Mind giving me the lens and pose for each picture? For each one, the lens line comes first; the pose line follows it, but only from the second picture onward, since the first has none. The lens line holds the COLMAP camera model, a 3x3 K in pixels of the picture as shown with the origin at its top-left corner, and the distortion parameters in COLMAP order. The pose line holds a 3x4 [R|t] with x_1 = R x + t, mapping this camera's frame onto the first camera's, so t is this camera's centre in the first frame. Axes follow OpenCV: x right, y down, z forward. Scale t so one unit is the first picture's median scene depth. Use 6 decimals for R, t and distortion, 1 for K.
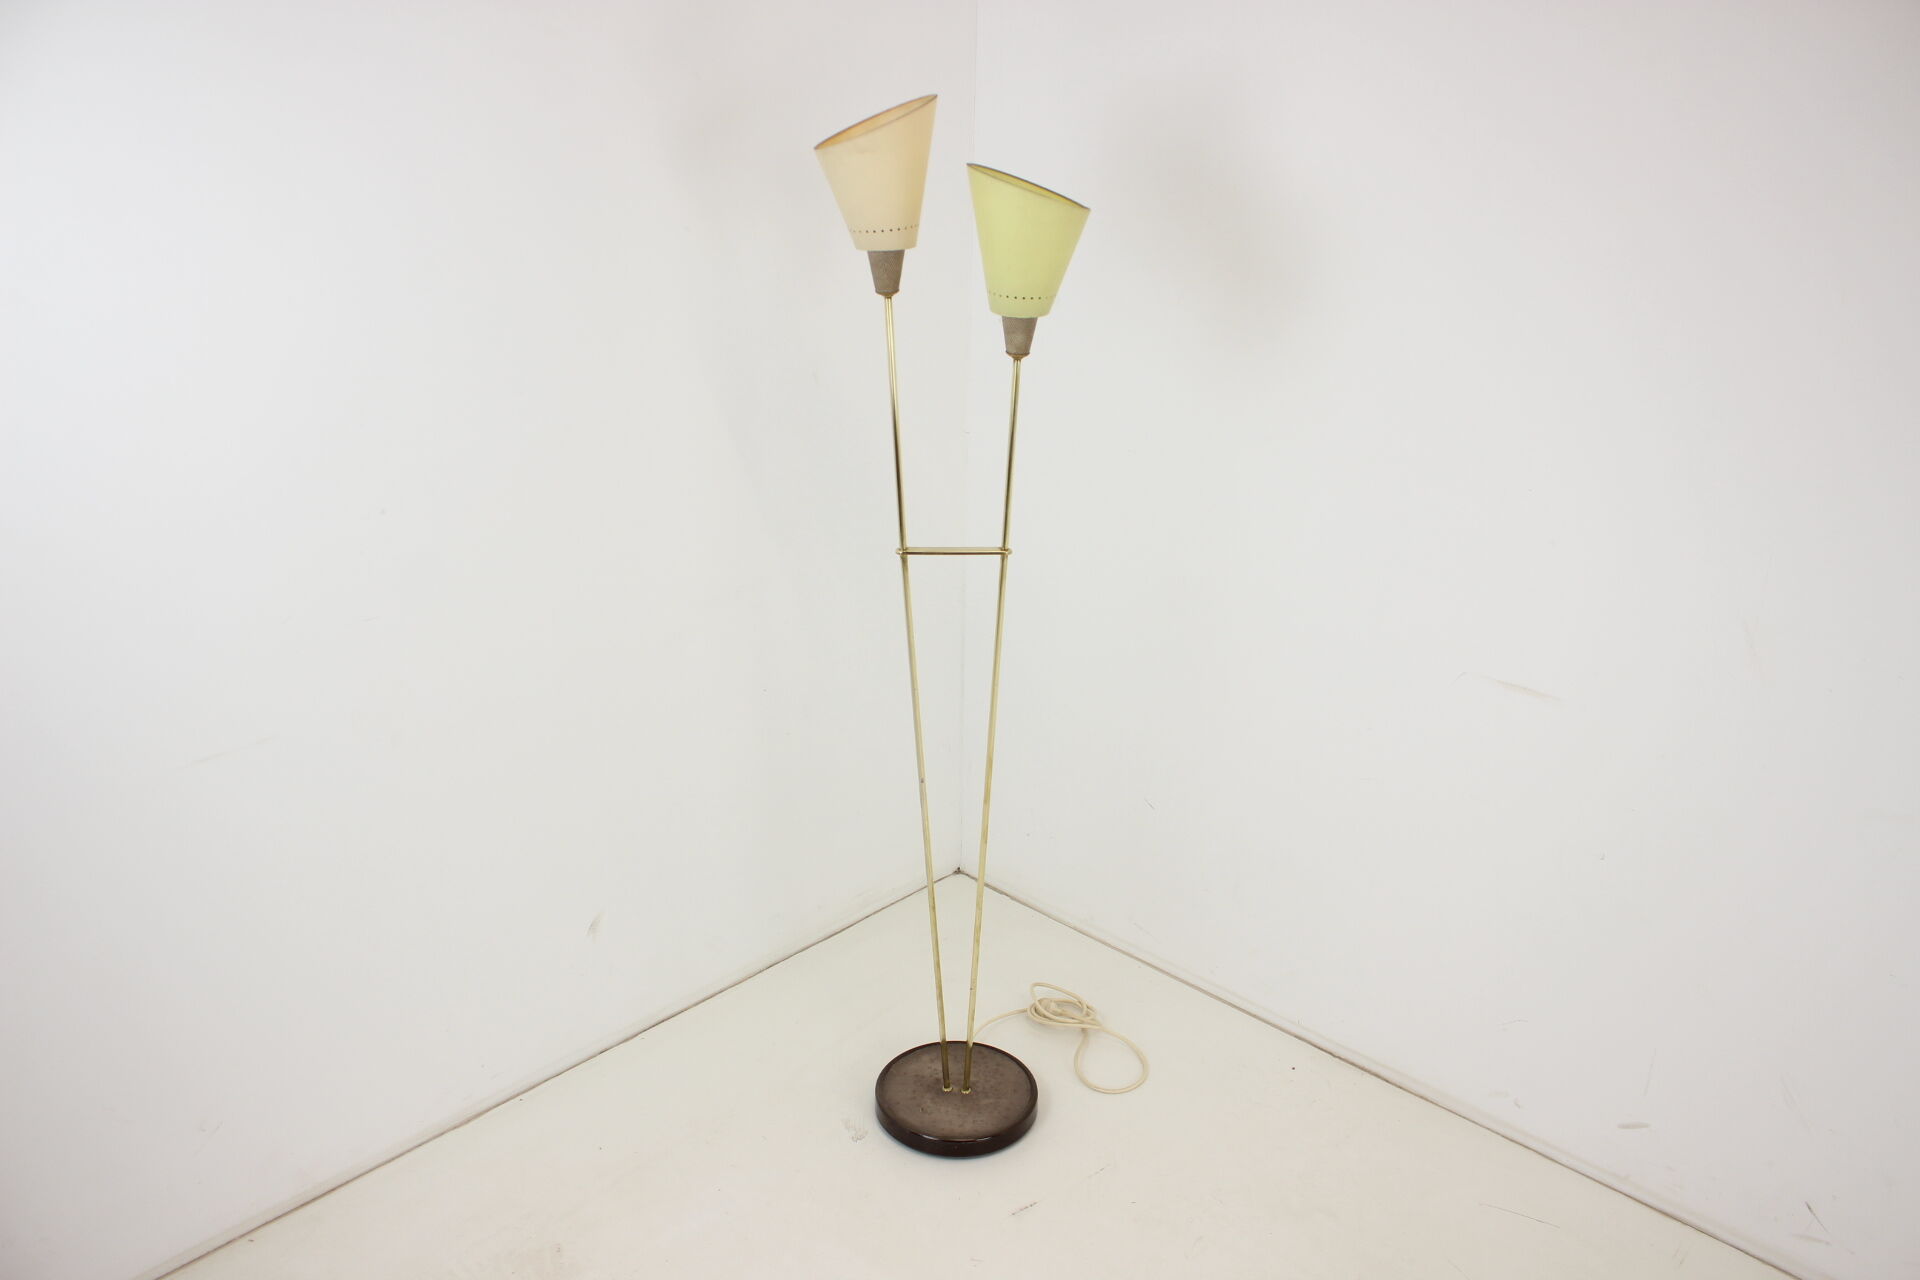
lens RADIAL K [[1558.6, 0, 950.3], [0, 1558.6, 647.2], [0, 0, 1]] dist [-0.111888, 0.004611]
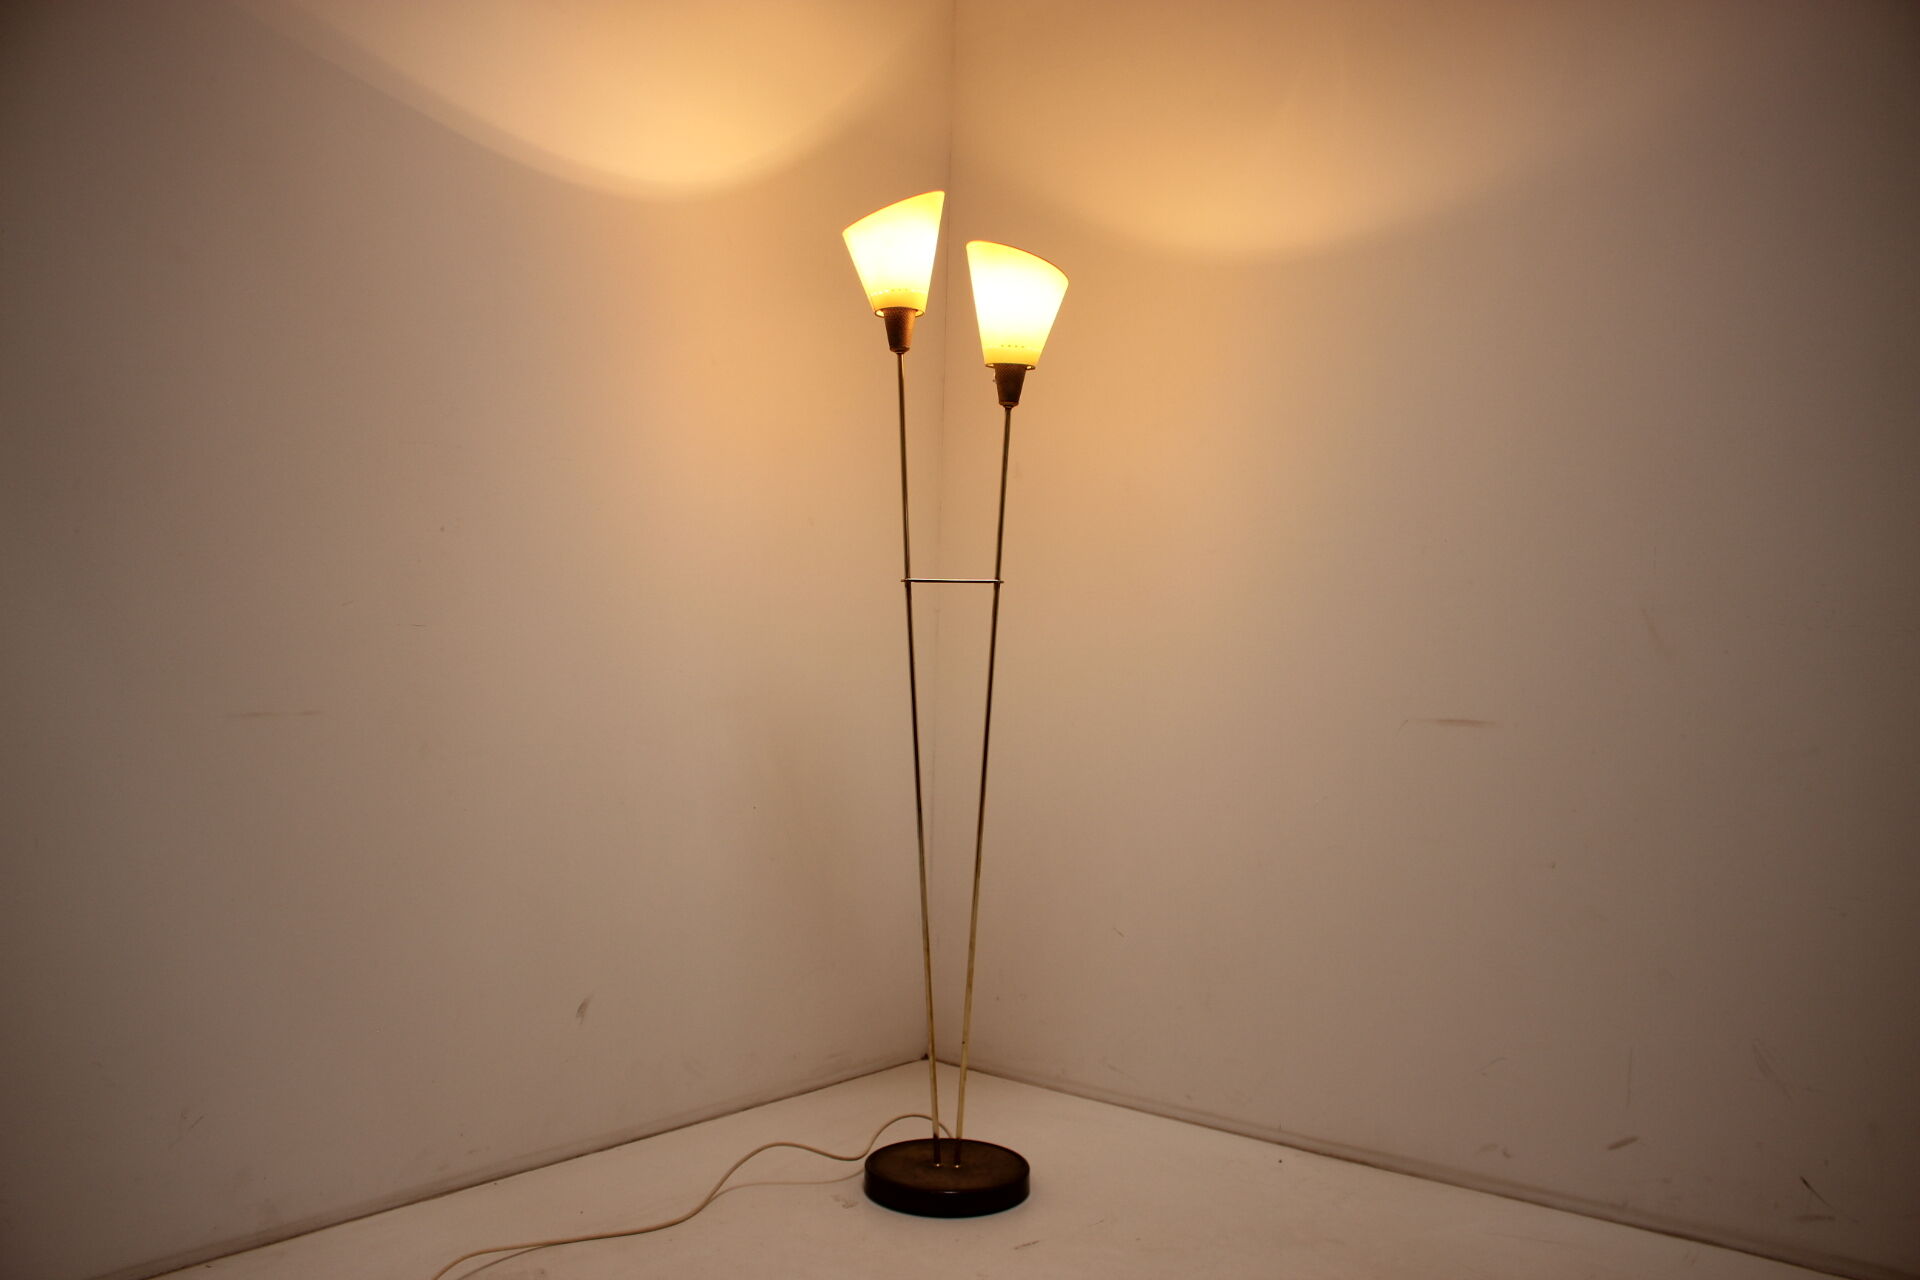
lens RADIAL K [[1558.6, 0, 964.5], [0, 1558.6, 644.3], [0, 0, 1]] dist [-0.111888, 0.004611]
pose [[0.997680, 0.009480, 0.067418, -0.067555], [0.014110, 0.939966, -0.340977, 0.383285], [-0.066603, 0.341137, 0.937651, -0.041587]]
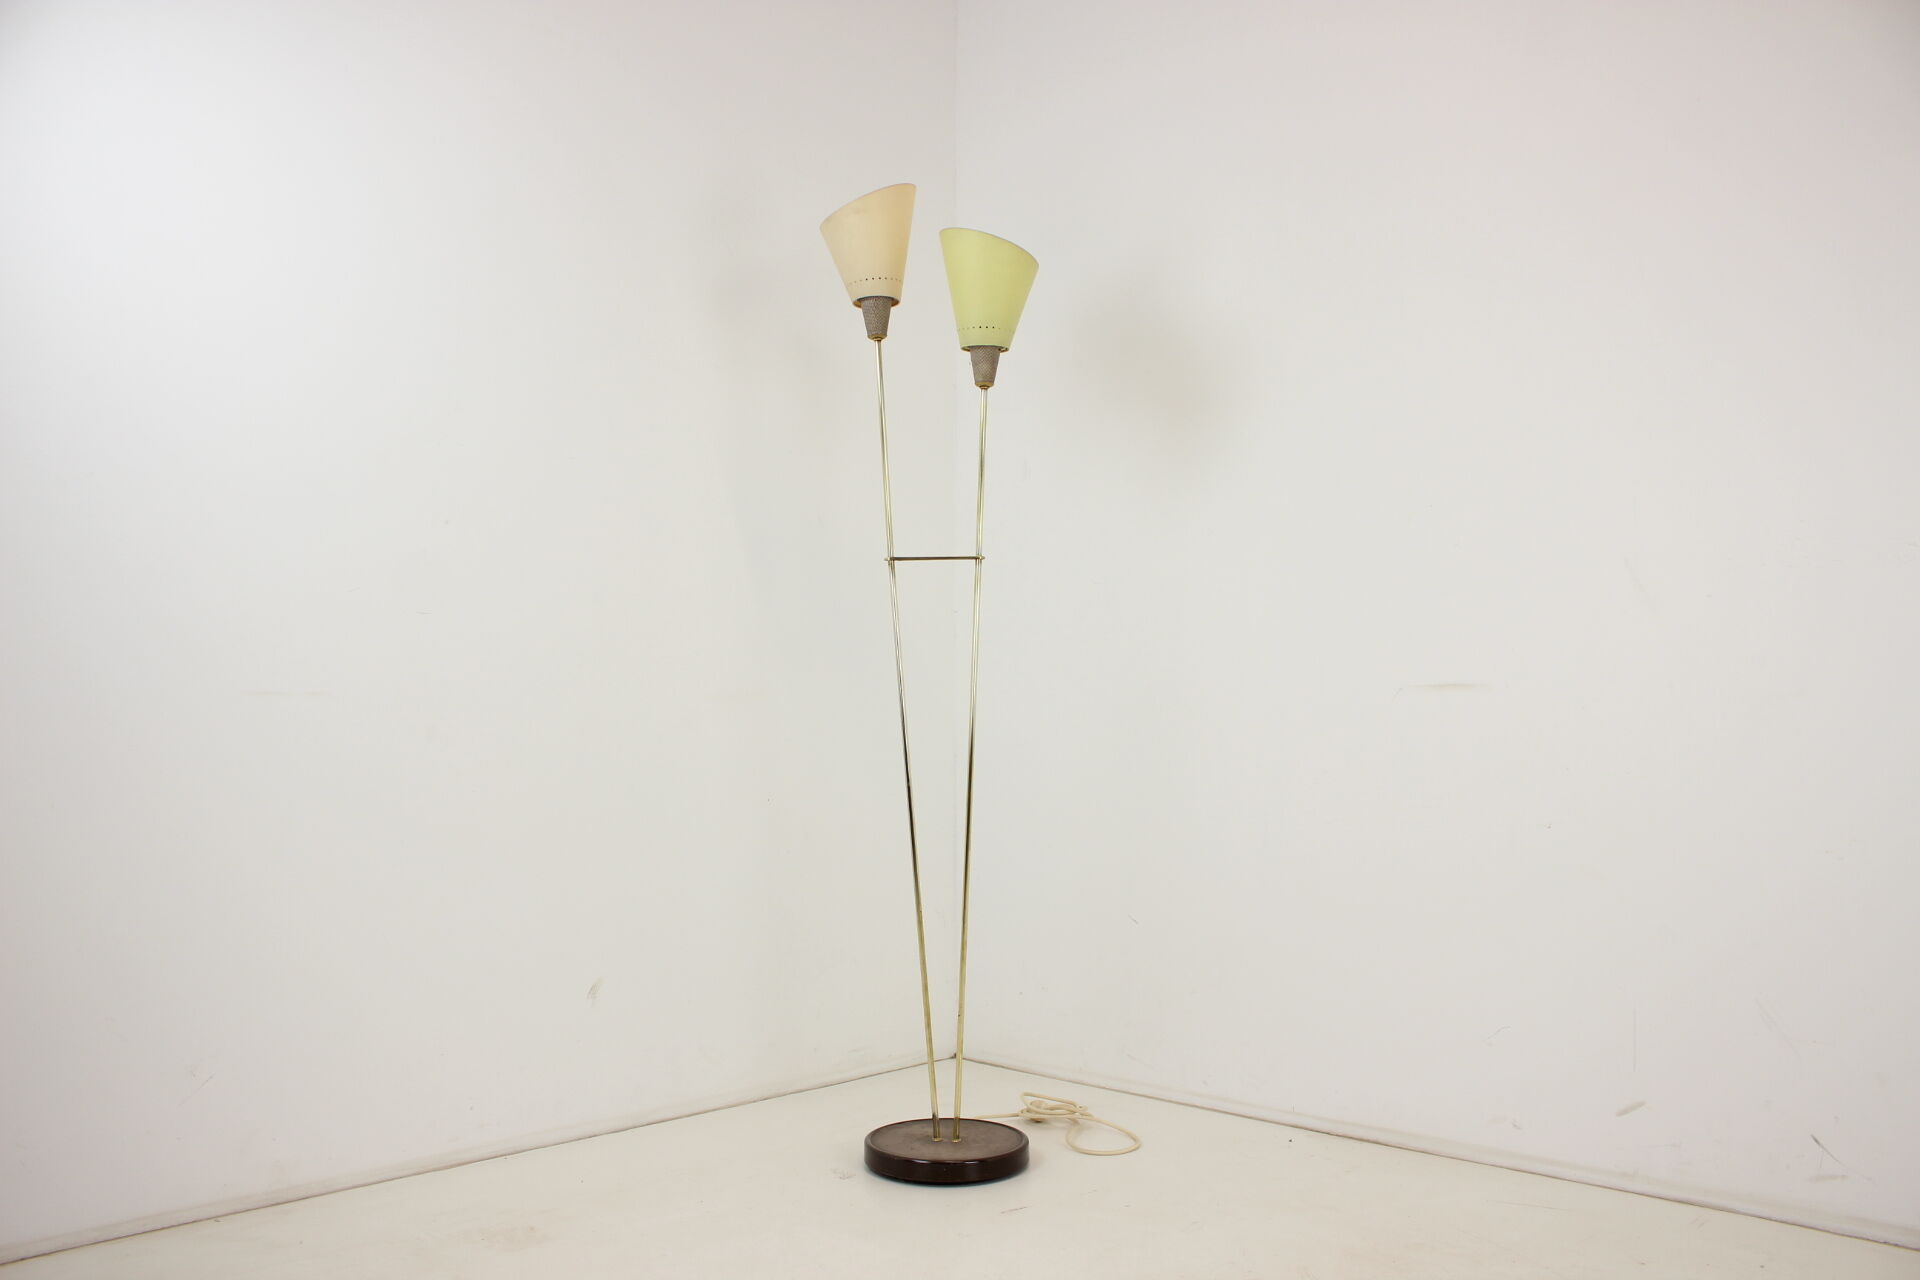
lens RADIAL K [[1558.6, 0, 966.0], [0, 1558.6, 634.7], [0, 0, 1]] dist [-0.111888, 0.004611]
pose [[0.999858, -0.014284, -0.008941, 0.036767], [0.009601, 0.918901, -0.394370, 0.468923], [0.013849, 0.394229, 0.918908, -0.038215]]
